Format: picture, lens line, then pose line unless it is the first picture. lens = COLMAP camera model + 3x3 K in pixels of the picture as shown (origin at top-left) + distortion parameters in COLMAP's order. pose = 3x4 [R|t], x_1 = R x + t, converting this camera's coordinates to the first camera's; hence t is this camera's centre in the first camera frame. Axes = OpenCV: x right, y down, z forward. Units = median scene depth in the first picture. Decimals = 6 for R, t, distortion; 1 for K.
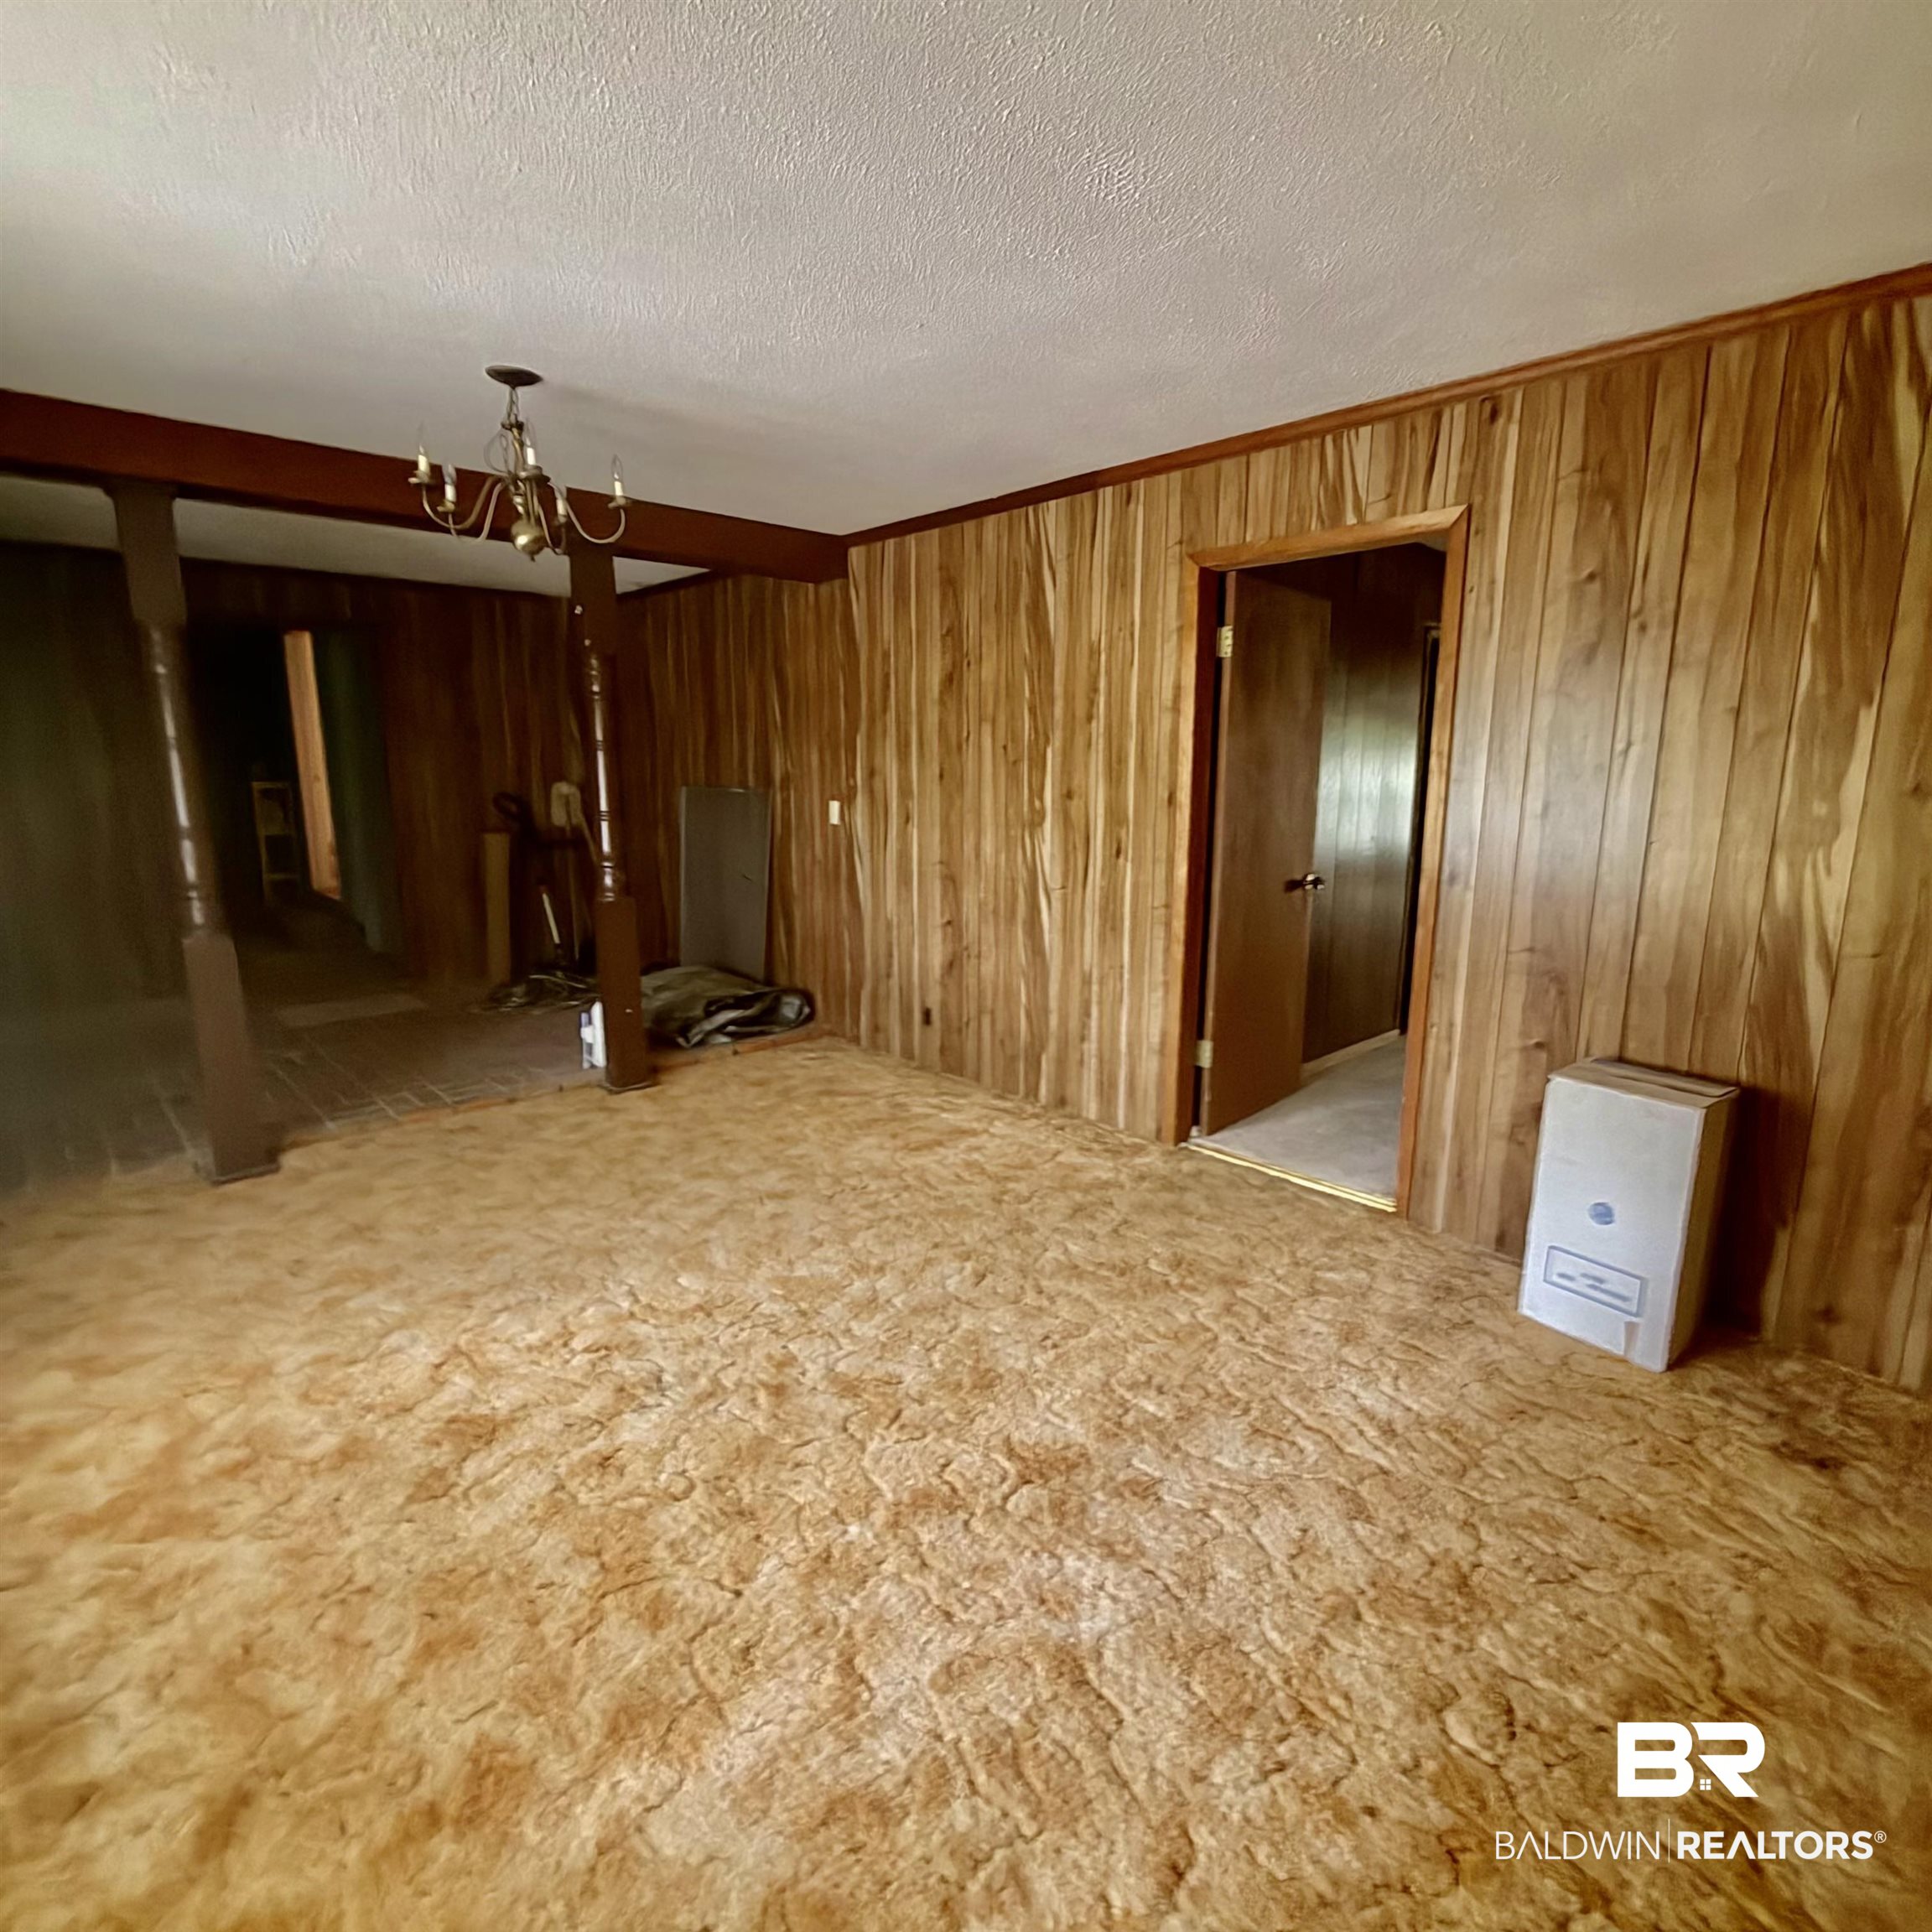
lens RADIAL K [[1024.9, 0, 967.1], [0, 1024.9, 965.0], [0, 0, 1]] dist [0.000909, 0.000850]
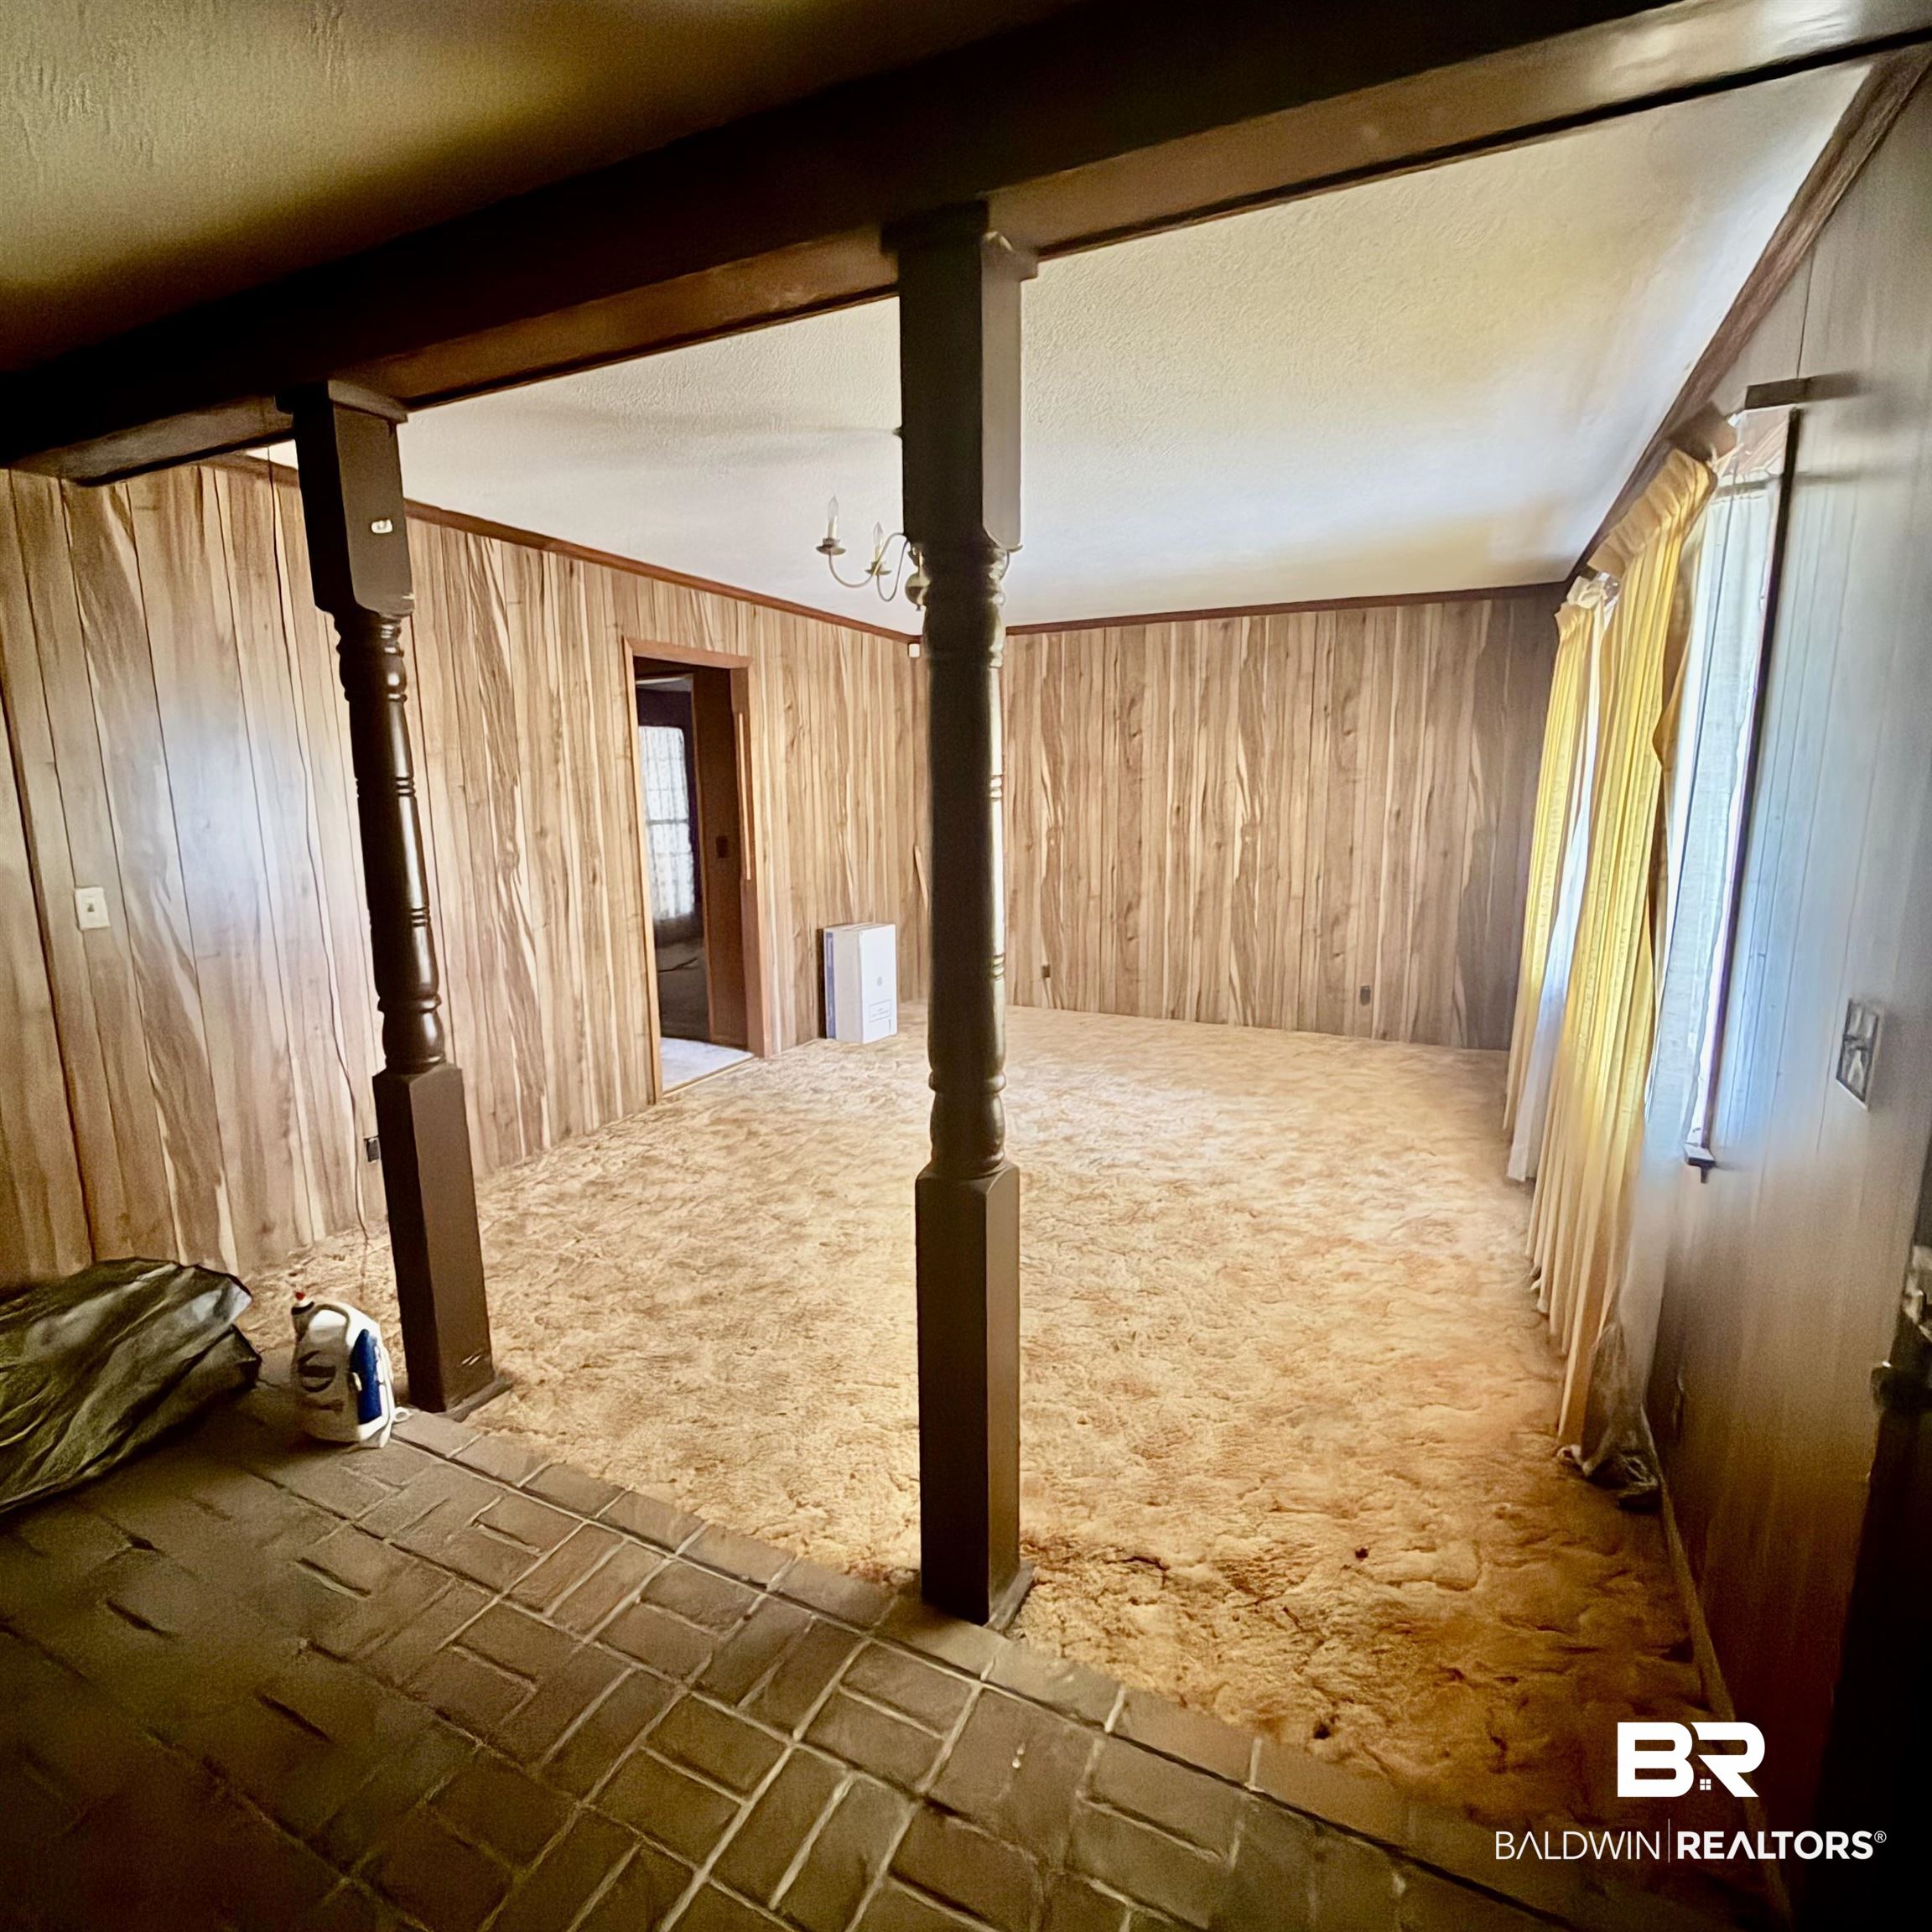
lens RADIAL K [[1024.9, 0, 967.1], [0, 1024.9, 965.0], [0, 0, 1]] dist [0.000909, 0.000850]
pose [[-0.361529, -0.167731, 0.917150, -1.066661], [0.191415, 0.949379, 0.249079, -0.224747], [-0.912501, 0.265606, -0.311121, 1.009499]]
